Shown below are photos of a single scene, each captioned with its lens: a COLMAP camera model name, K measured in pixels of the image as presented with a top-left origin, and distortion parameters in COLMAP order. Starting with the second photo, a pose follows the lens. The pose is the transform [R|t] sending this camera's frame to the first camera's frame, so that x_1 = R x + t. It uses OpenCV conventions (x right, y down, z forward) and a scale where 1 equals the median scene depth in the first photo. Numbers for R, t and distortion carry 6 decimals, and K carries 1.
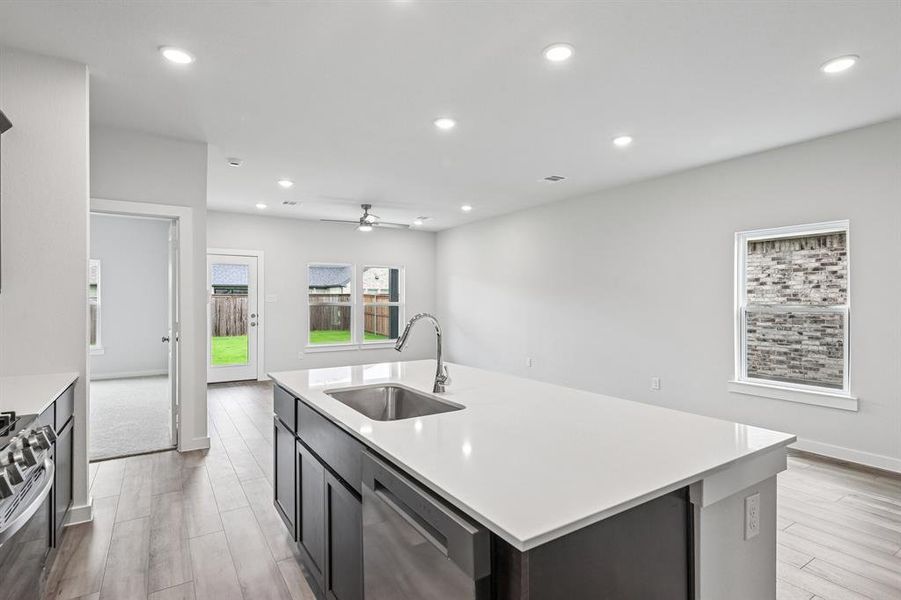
lens RADIAL K [[455.8, 0, 450.5], [0, 455.8, 300.0], [0, 0, 1]] dist [0.000391, 0.000093]
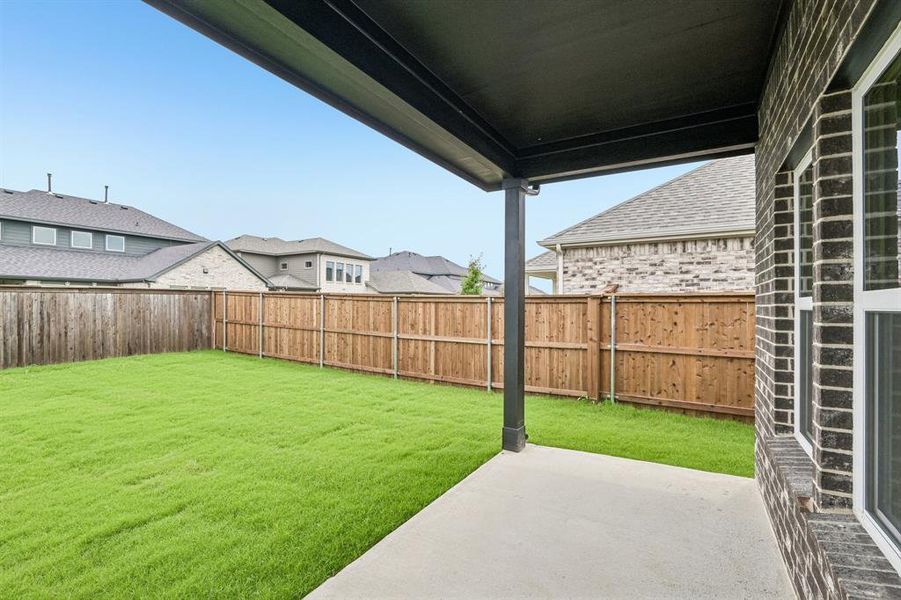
lens RADIAL K [[412.8, 0, 450.3], [0, 412.8, 300.8], [0, 0, 1]] dist [0.002715, 0.000519]
pose [[0.894789, 0.010849, 0.446357, -0.432965], [-0.007274, 0.999926, -0.009722, 0.009908], [-0.446429, 0.005452, 0.894802, 0.936537]]
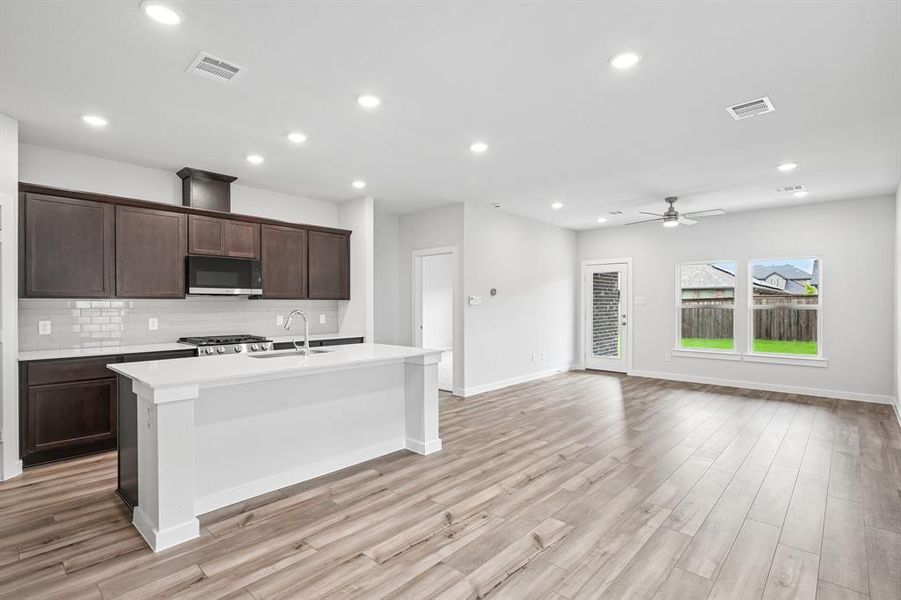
lens RADIAL K [[435.3, 0, 451.5], [0, 435.3, 303.1], [0, 0, 1]] dist [0.001419, 0.000564]
pose [[0.257053, 0.003226, -0.966392, 0.434046], [0.000556, 0.999994, 0.003485, -0.000890], [0.966397, -0.001433, 0.257050, 0.277338]]
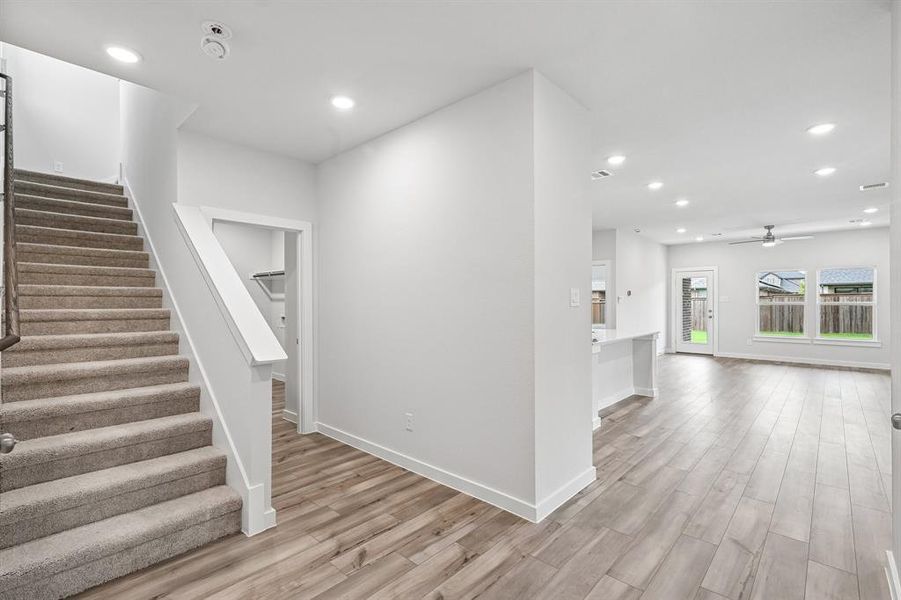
lens RADIAL K [[412.8, 0, 450.3], [0, 412.8, 300.8], [0, 0, 1]] dist [0.002715, 0.000519]
pose [[0.251338, 0.000390, -0.967899, 0.565626], [0.003854, 0.999992, 0.001403, -0.002772], [0.967892, -0.004083, 0.251334, -0.124923]]
